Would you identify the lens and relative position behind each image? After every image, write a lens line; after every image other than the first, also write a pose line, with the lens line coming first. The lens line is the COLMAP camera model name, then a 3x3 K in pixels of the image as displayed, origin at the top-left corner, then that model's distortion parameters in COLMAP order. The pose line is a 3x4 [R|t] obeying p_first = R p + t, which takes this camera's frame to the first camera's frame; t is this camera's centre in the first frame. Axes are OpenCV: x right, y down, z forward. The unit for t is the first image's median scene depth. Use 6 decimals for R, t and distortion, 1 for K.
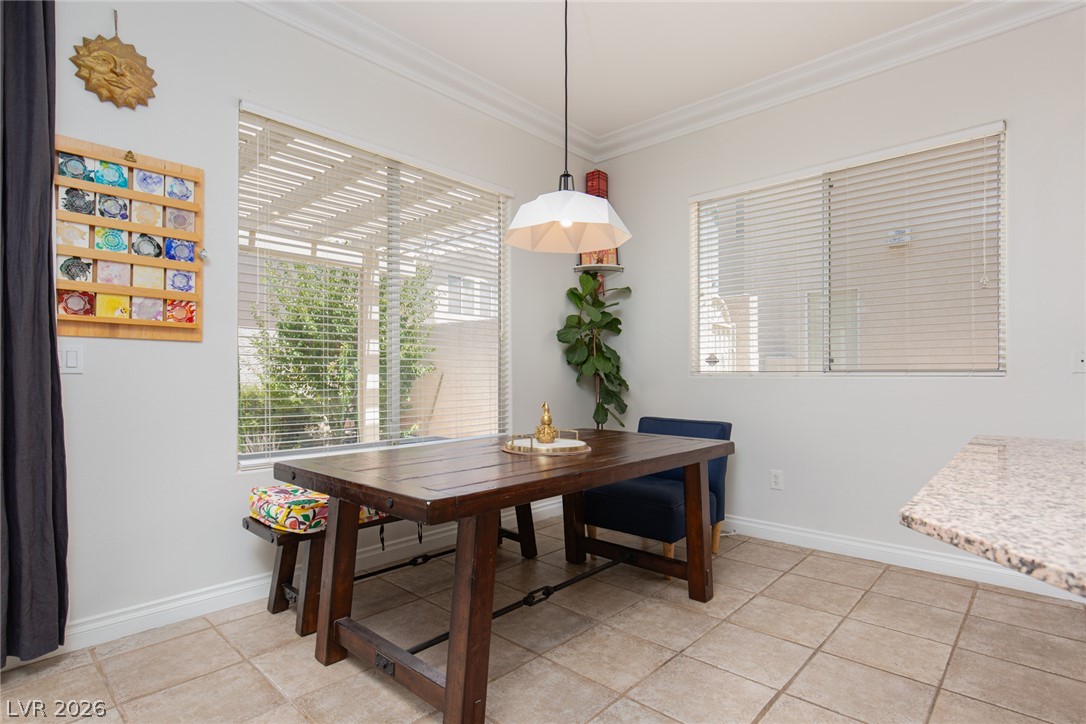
lens RADIAL K [[557.0, 0, 536.2], [0, 557.0, 368.9], [0, 0, 1]] dist [0.003532, 0.000224]
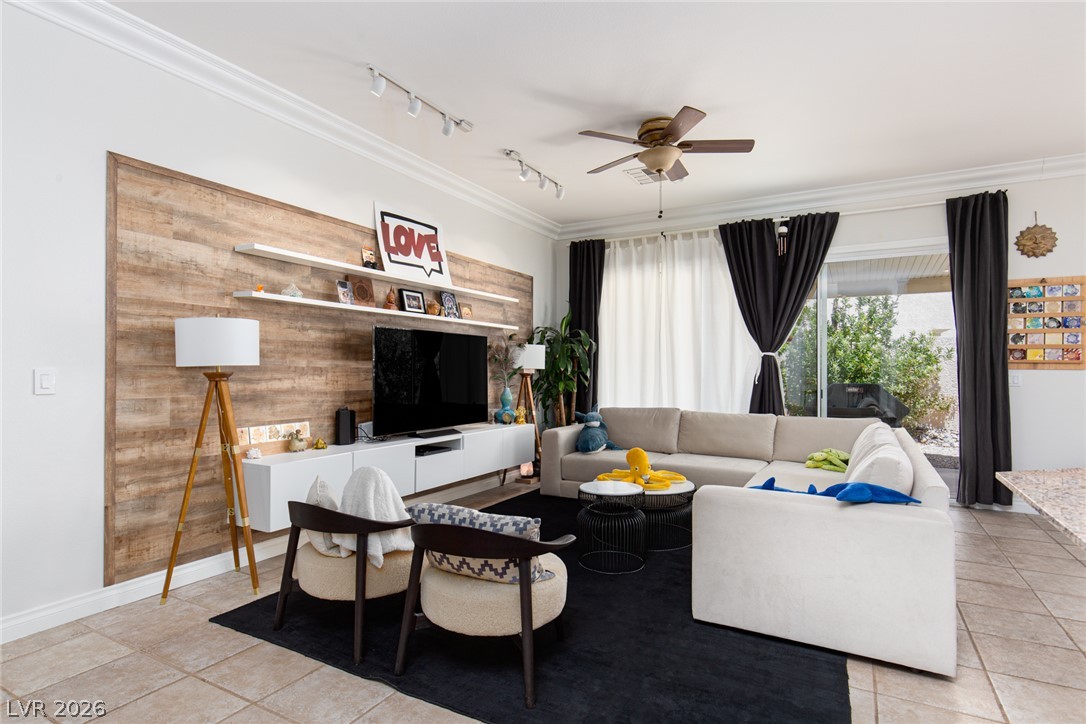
lens RADIAL K [[558.2, 0, 548.3], [0, 558.2, 368.5], [0, 0, 1]] dist [0.001280, -0.000181]
pose [[0.253788, -0.000271, -0.967260, 0.747189], [0.005964, 0.999981, 0.001285, -0.066857], [0.967241, -0.006095, 0.253785, -1.204054]]
